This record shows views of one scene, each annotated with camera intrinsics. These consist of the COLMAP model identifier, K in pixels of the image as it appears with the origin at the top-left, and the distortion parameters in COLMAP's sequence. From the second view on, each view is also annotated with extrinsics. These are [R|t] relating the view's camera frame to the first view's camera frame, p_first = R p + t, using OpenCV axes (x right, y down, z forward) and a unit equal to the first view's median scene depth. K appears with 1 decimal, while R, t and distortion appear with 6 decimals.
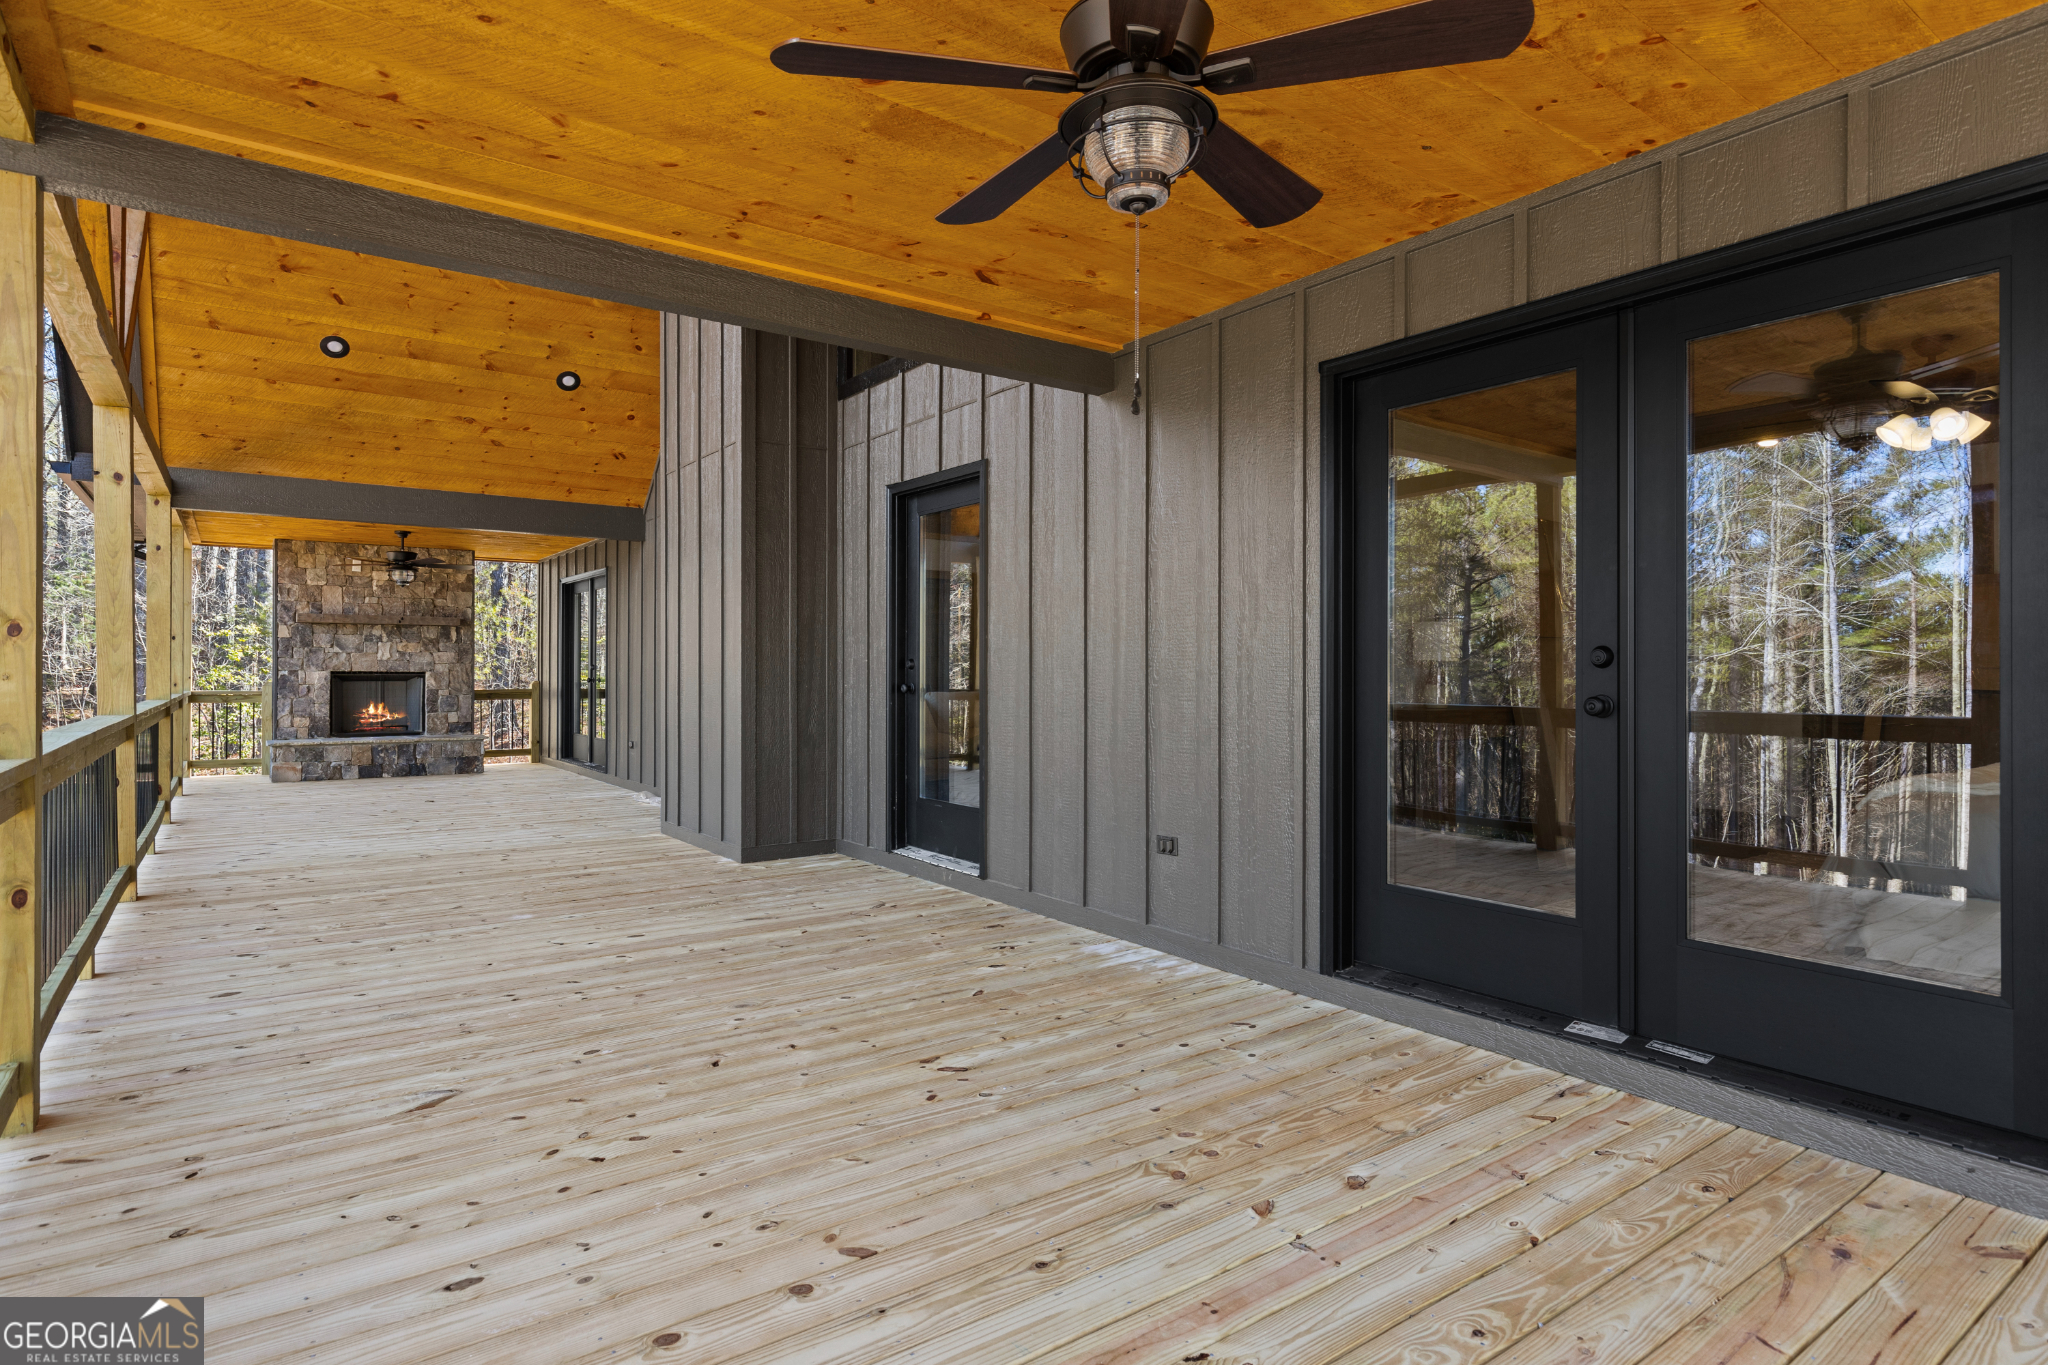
lens RADIAL K [[1084.1, 0, 1010.3], [0, 1084.1, 667.6], [0, 0, 1]] dist [0.003270, 0.000045]
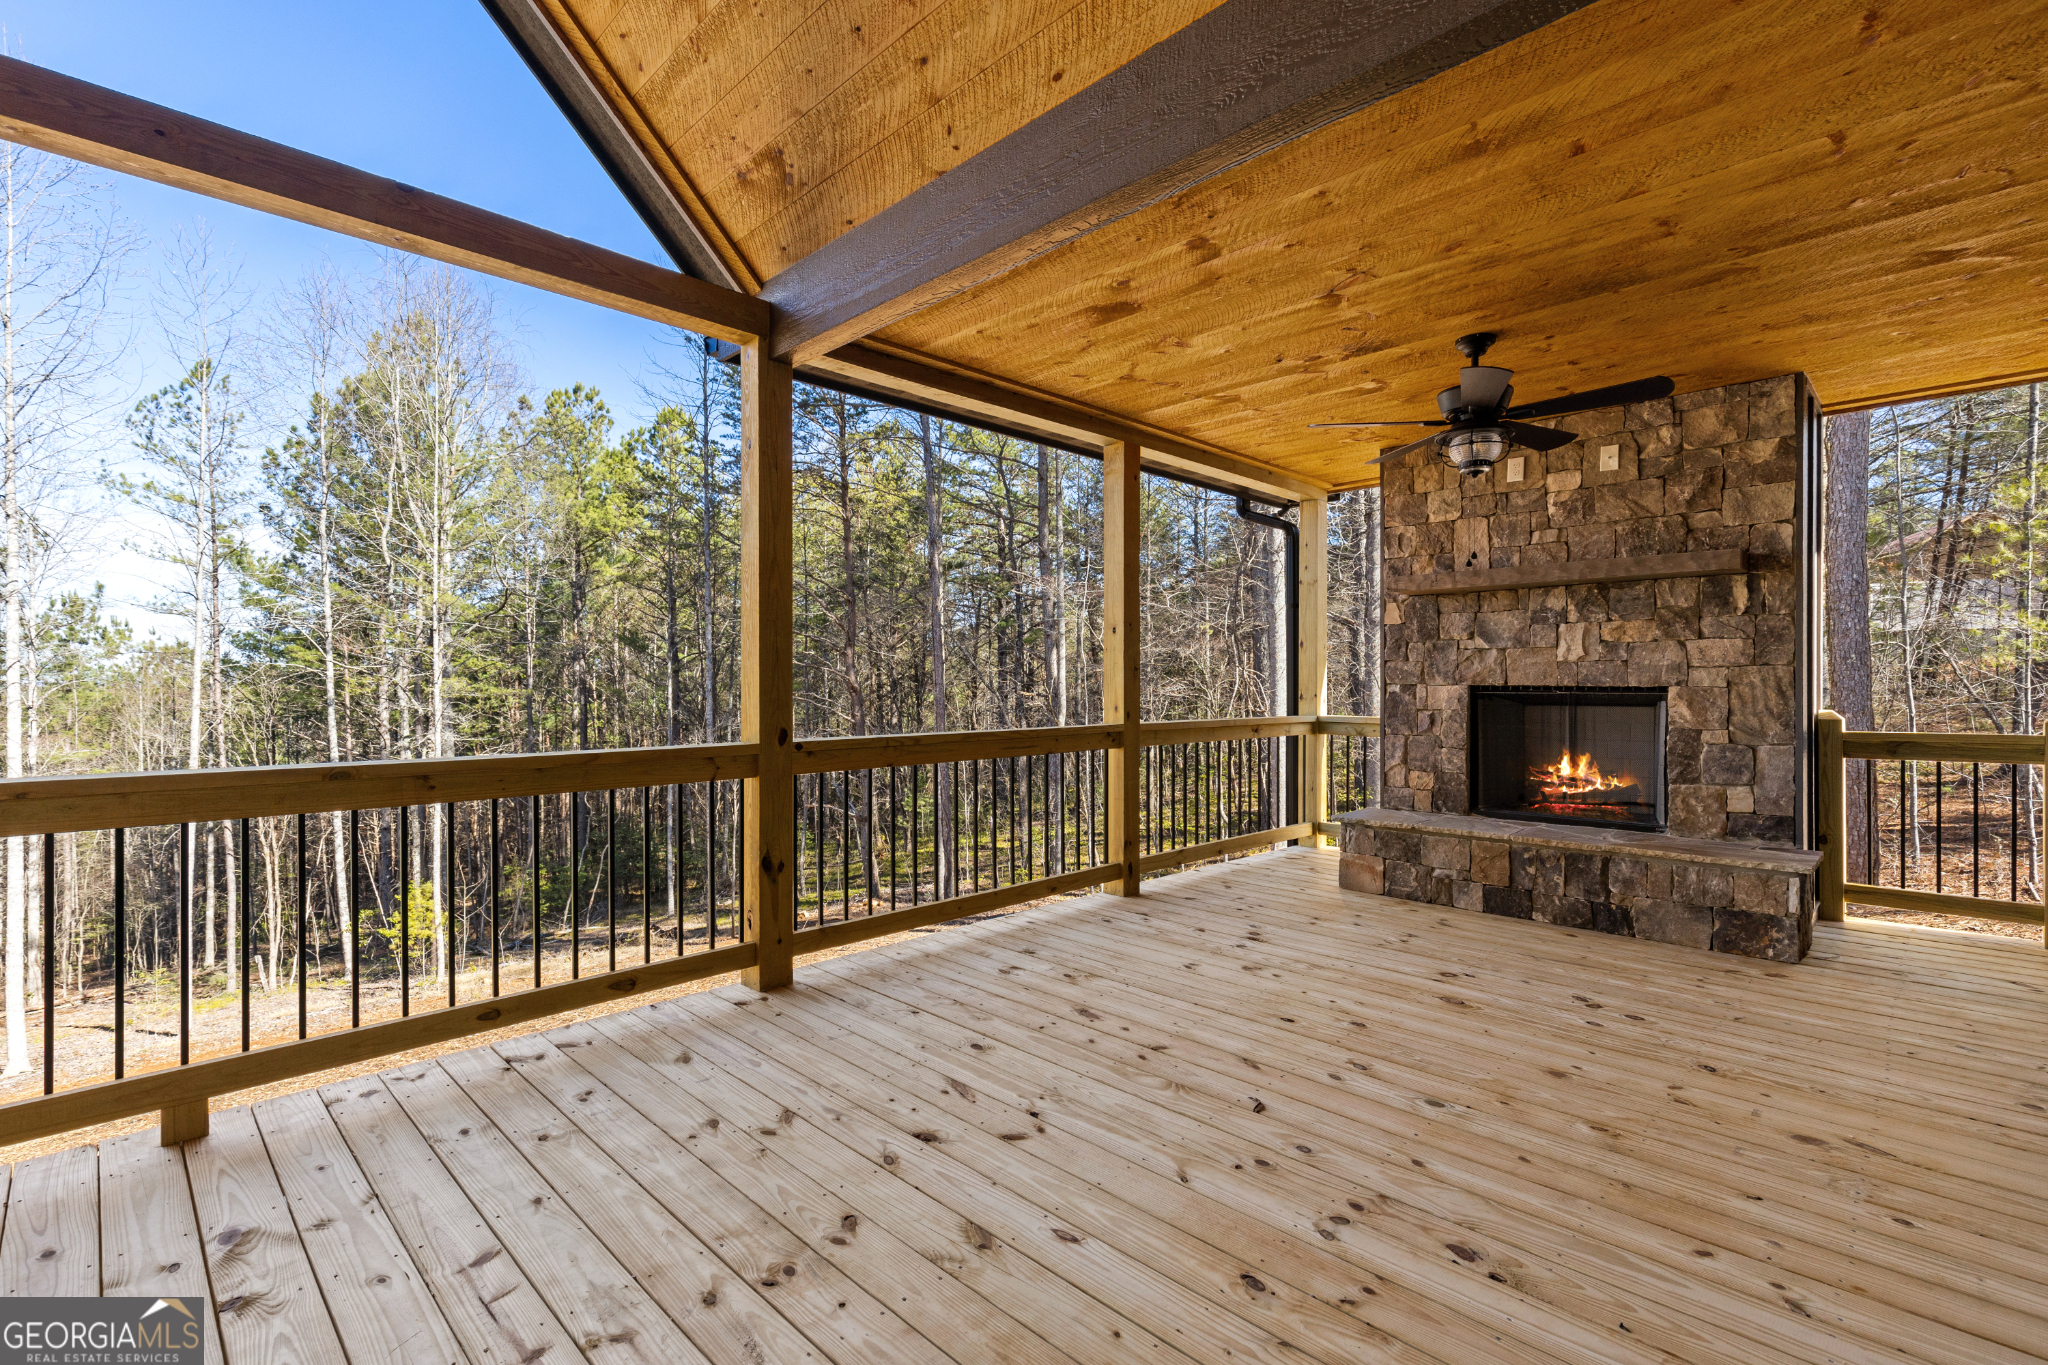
lens RADIAL K [[939.1, 0, 979.1], [0, 939.1, 682.5], [0, 0, 1]] dist [0.000202, -0.000207]
pose [[0.144019, 0.003864, -0.989567, -0.307965], [0.012710, 0.999903, 0.005754, -0.005015], [0.989493, -0.013406, 0.143956, 0.987977]]
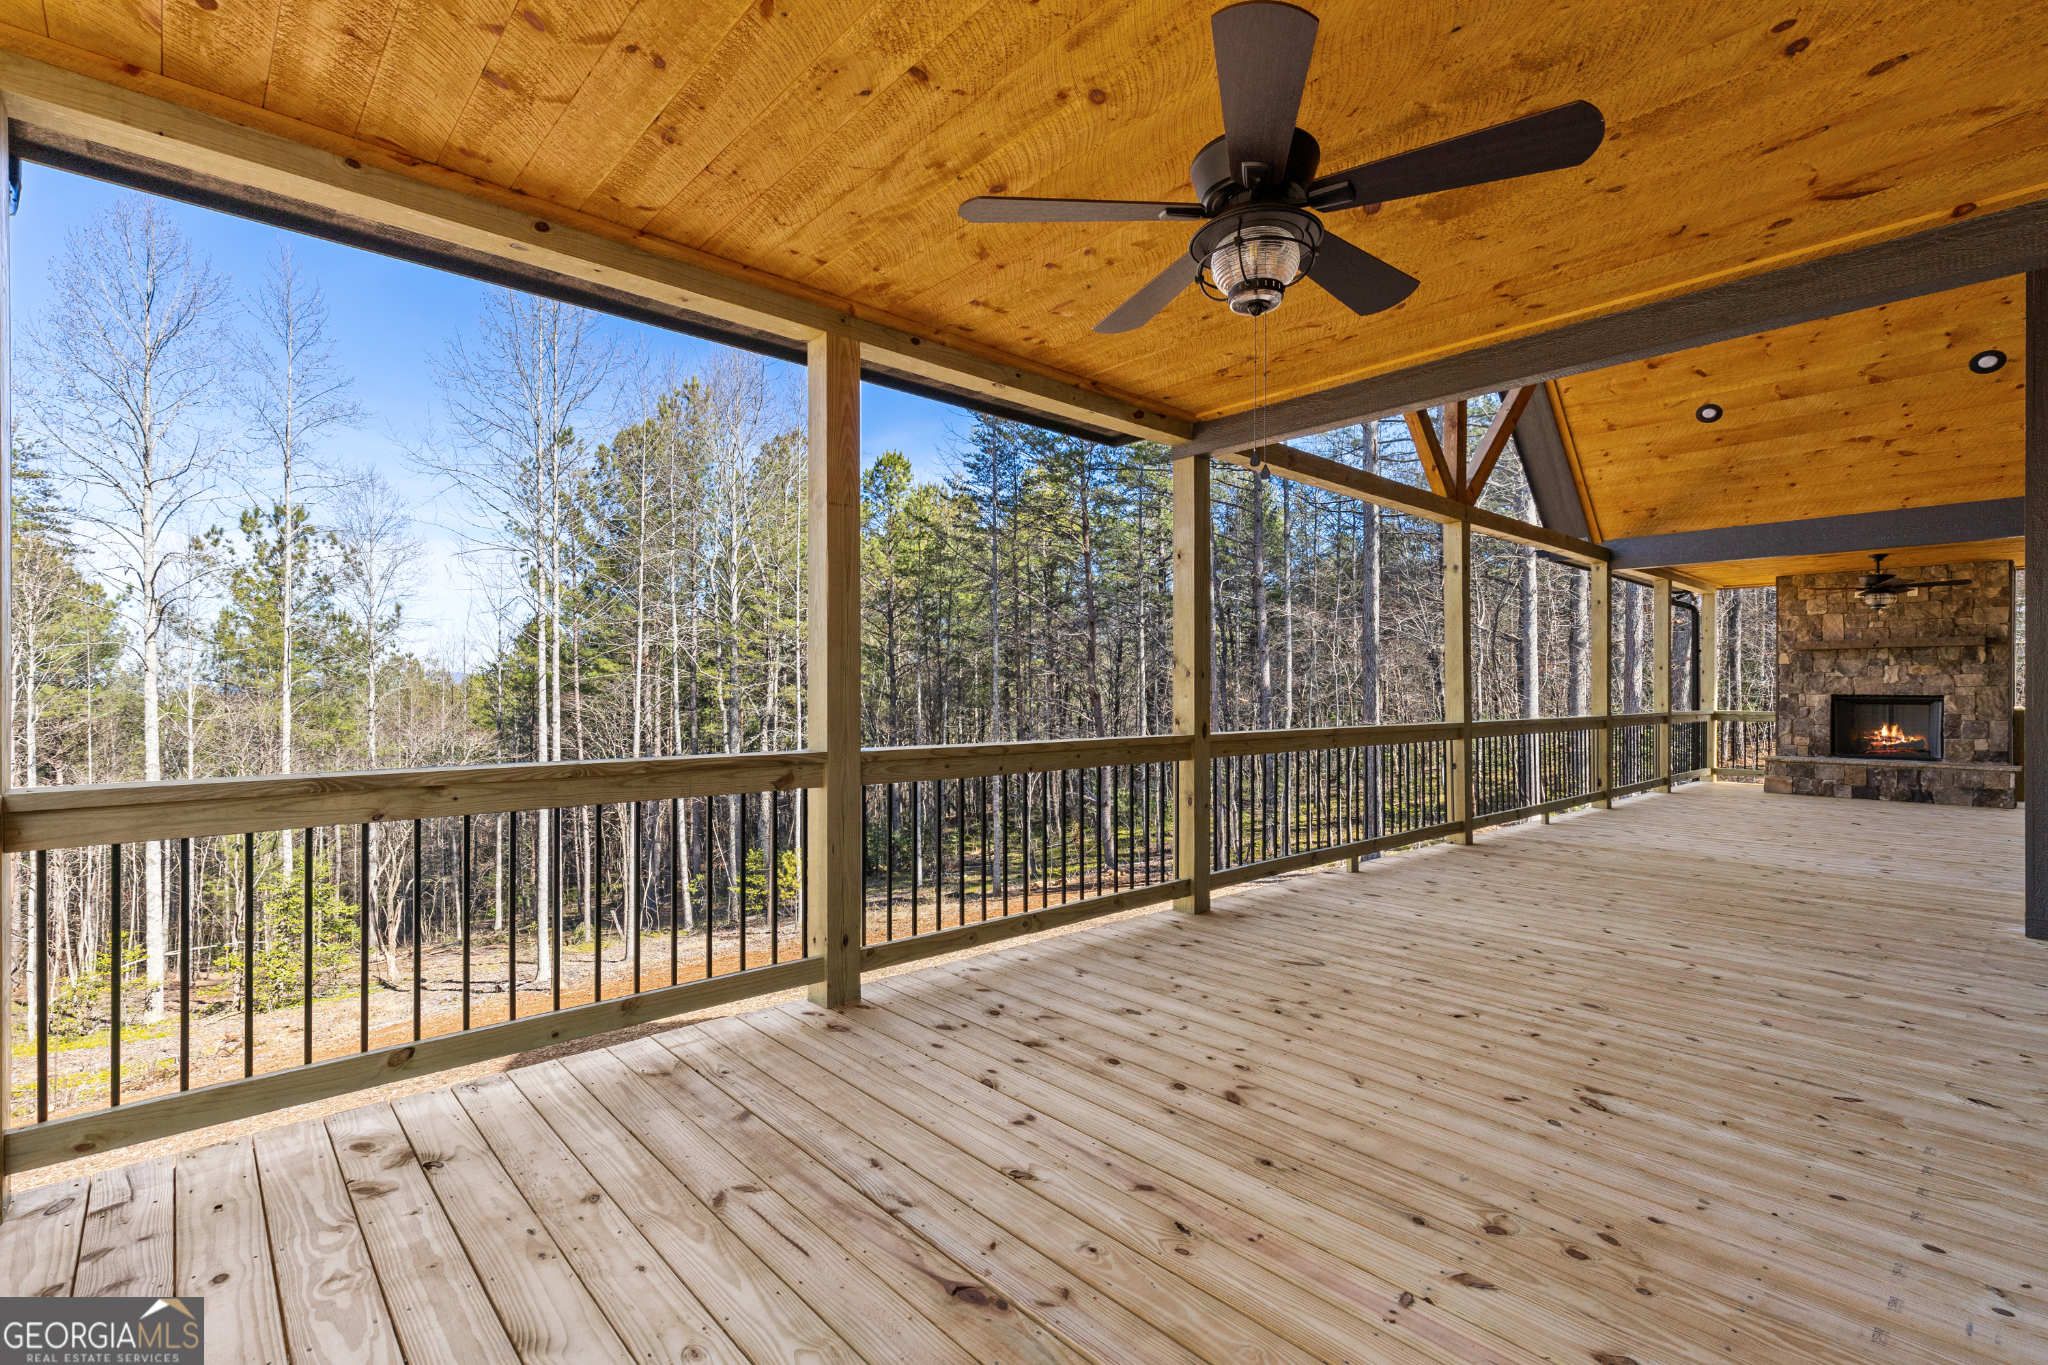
lens RADIAL K [[930.7, 0, 1016.6], [0, 930.7, 690.4], [0, 0, 1]] dist [0.006983, 0.000613]
pose [[0.115256, -0.003207, -0.993331, 0.265990], [0.001690, 0.999994, -0.003032, 0.000970], [0.993334, -0.001330, 0.115261, 0.145209]]
